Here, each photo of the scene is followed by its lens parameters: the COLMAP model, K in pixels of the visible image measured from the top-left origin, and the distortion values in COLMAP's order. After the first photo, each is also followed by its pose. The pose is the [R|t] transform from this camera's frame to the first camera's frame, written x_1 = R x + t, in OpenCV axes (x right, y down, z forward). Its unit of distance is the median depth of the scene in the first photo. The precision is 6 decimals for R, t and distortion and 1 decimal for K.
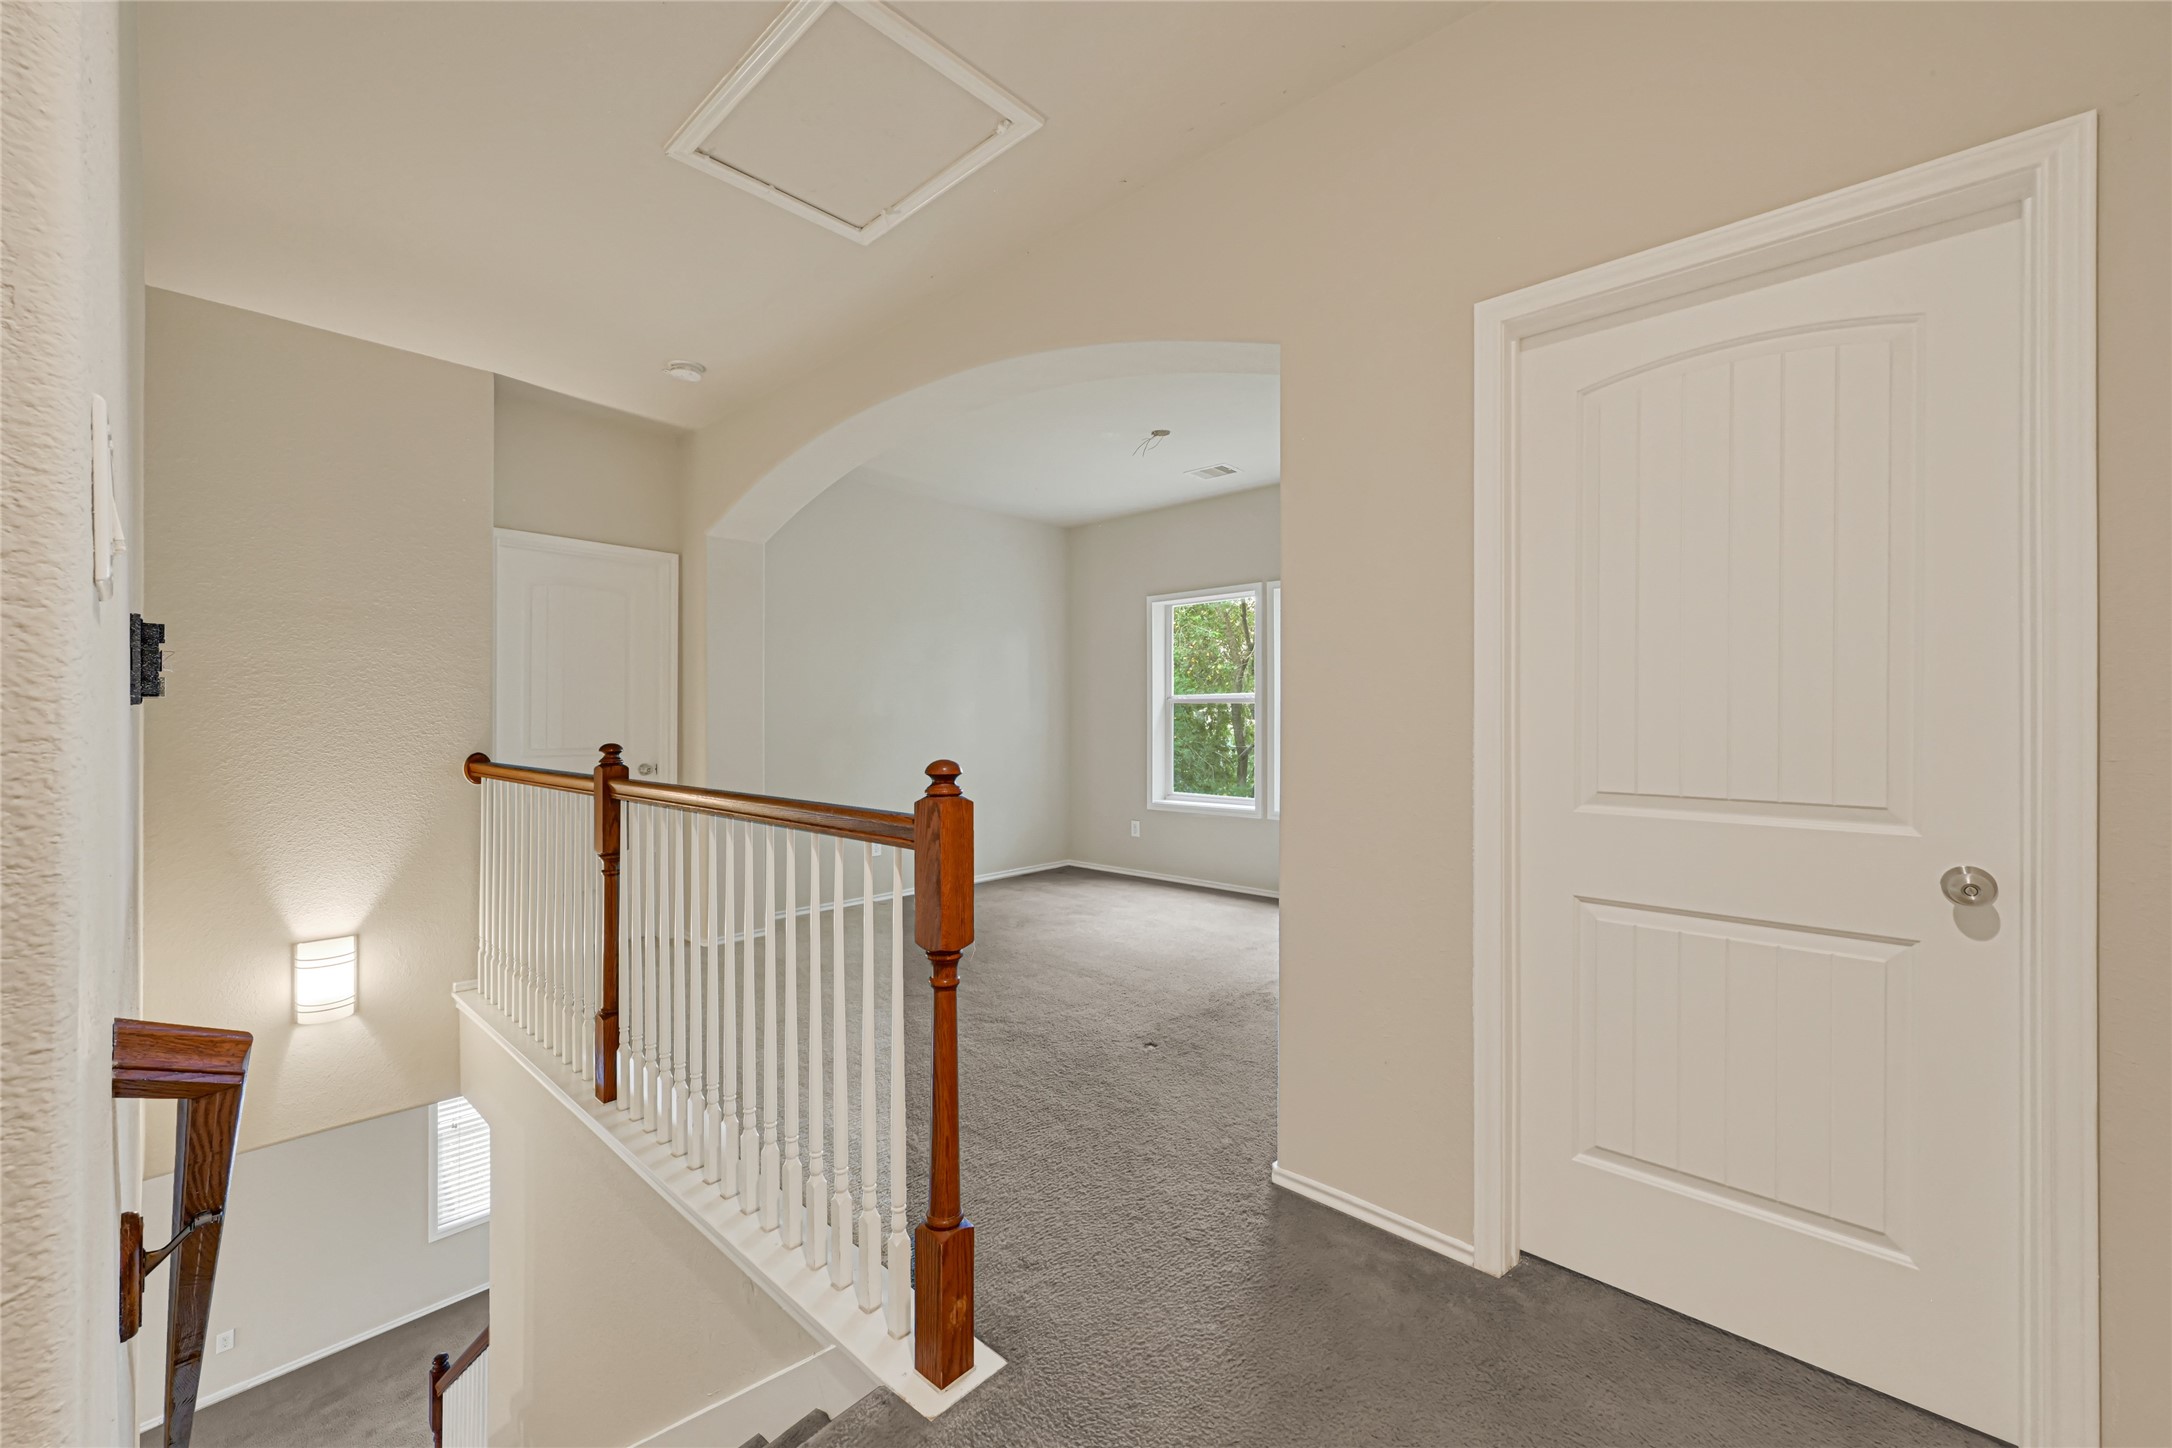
lens RADIAL K [[865.1, 0, 1082.9], [0, 865.1, 717.4], [0, 0, 1]] dist [-0.002319, 0.000019]
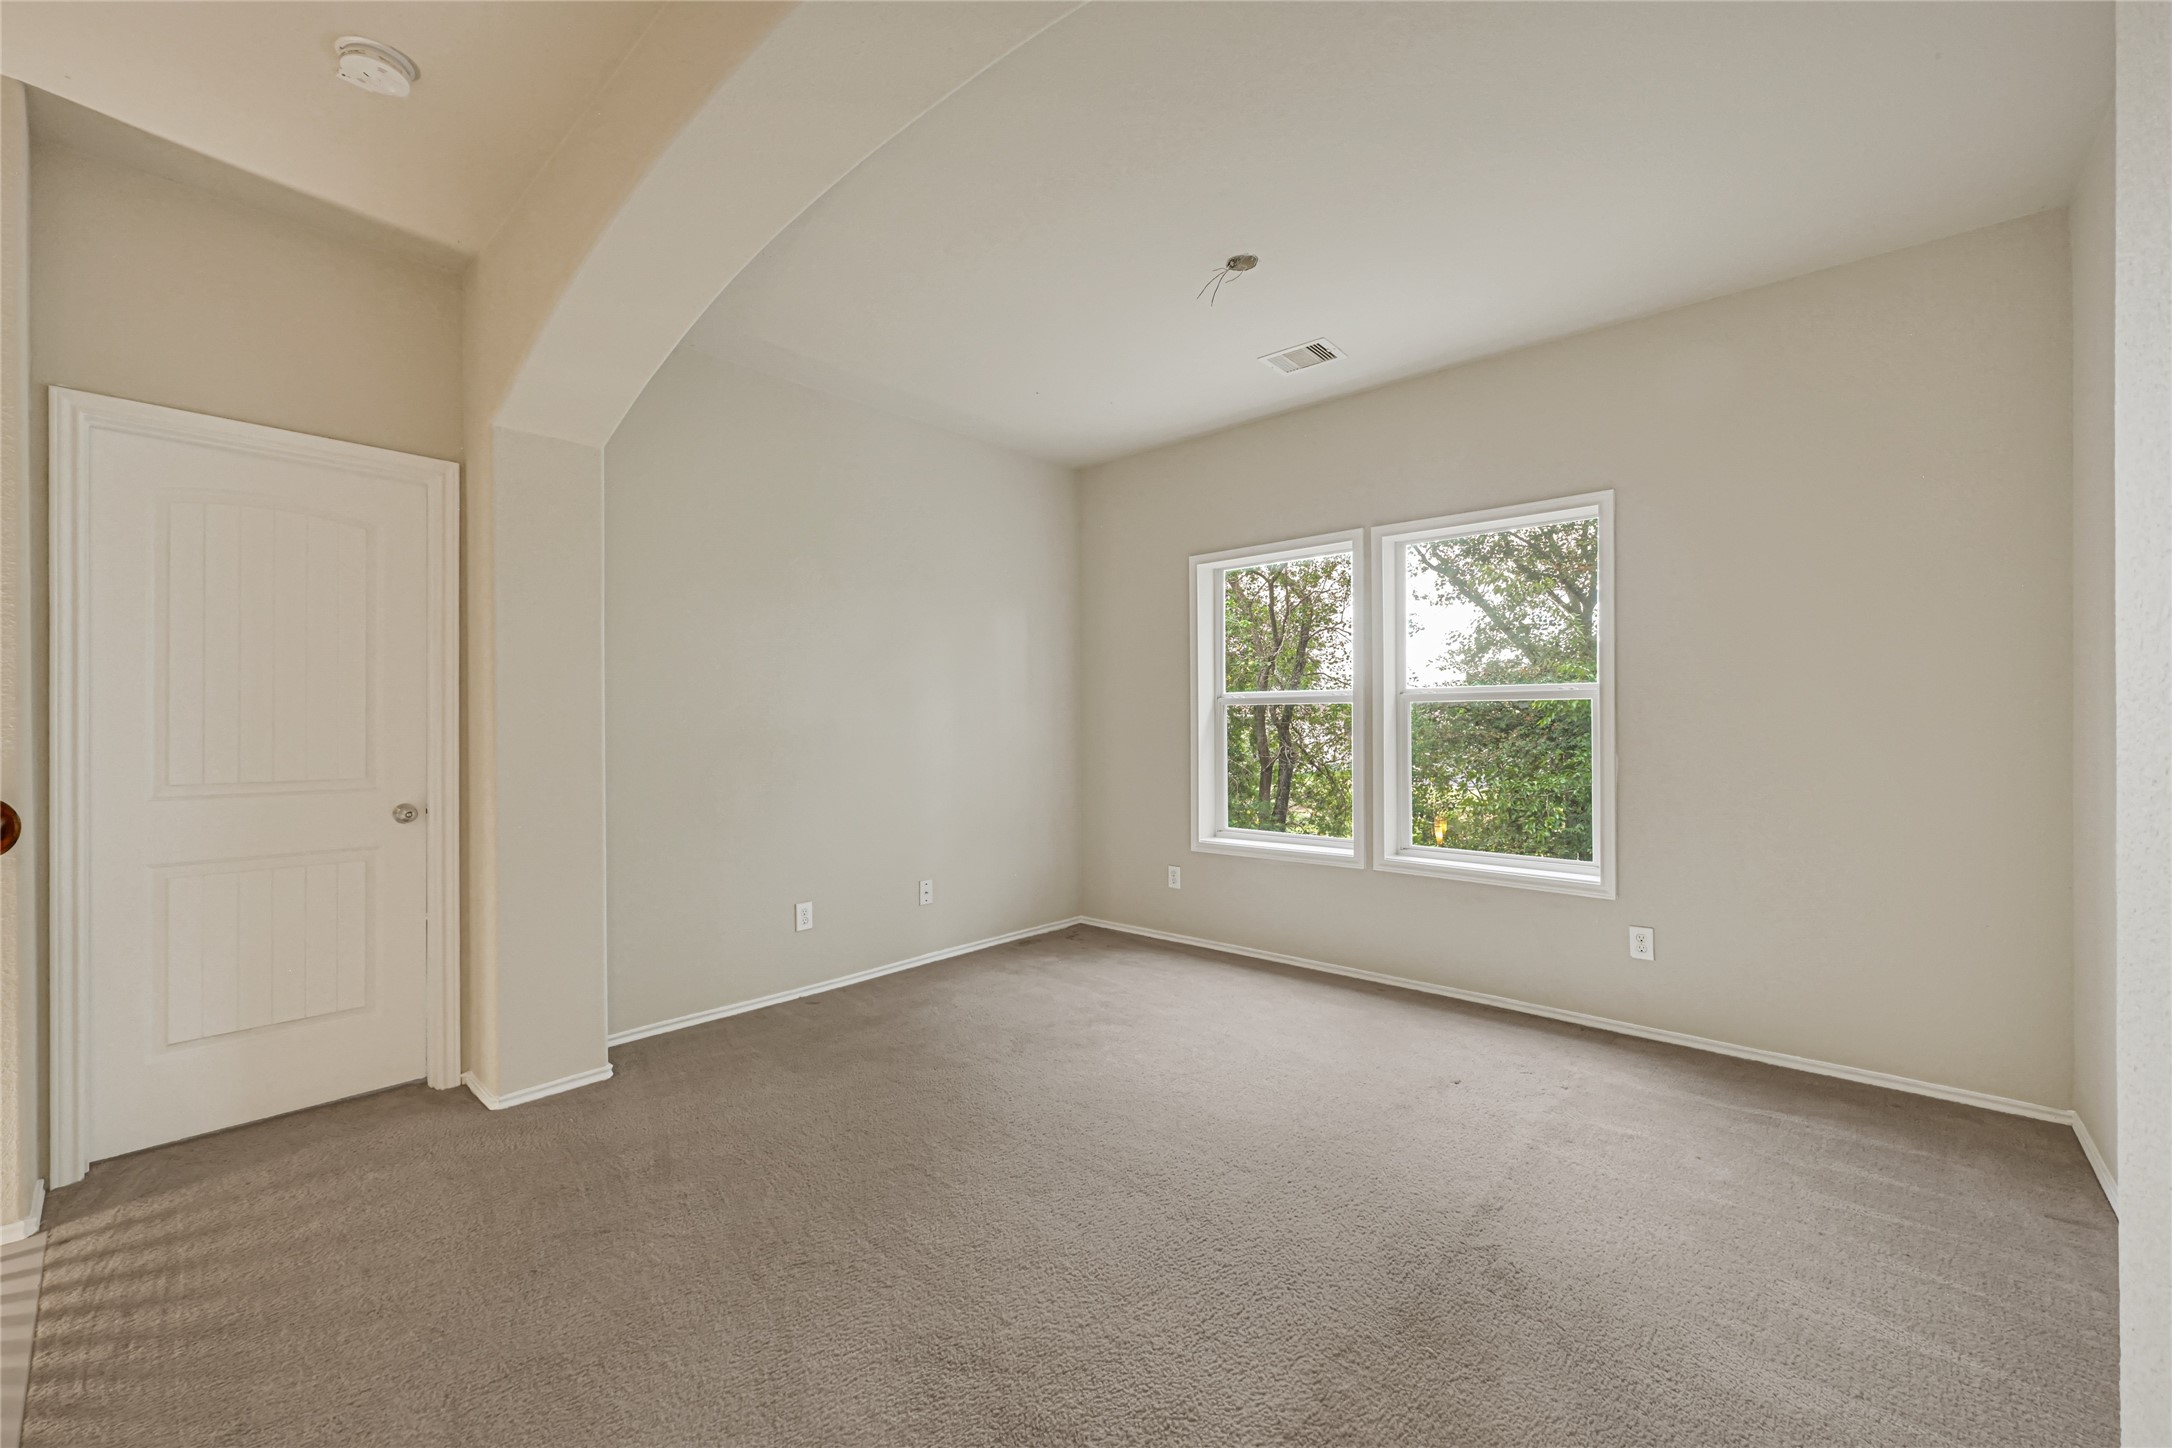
lens RADIAL K [[865.1, 0, 1088.9], [0, 865.1, 726.5], [0, 0, 1]] dist [-0.002319, 0.000019]
pose [[0.999845, -0.005235, 0.016808, -0.022673], [0.005180, 0.999981, 0.003321, -0.000758], [-0.016825, -0.003233, 0.999853, 0.280445]]
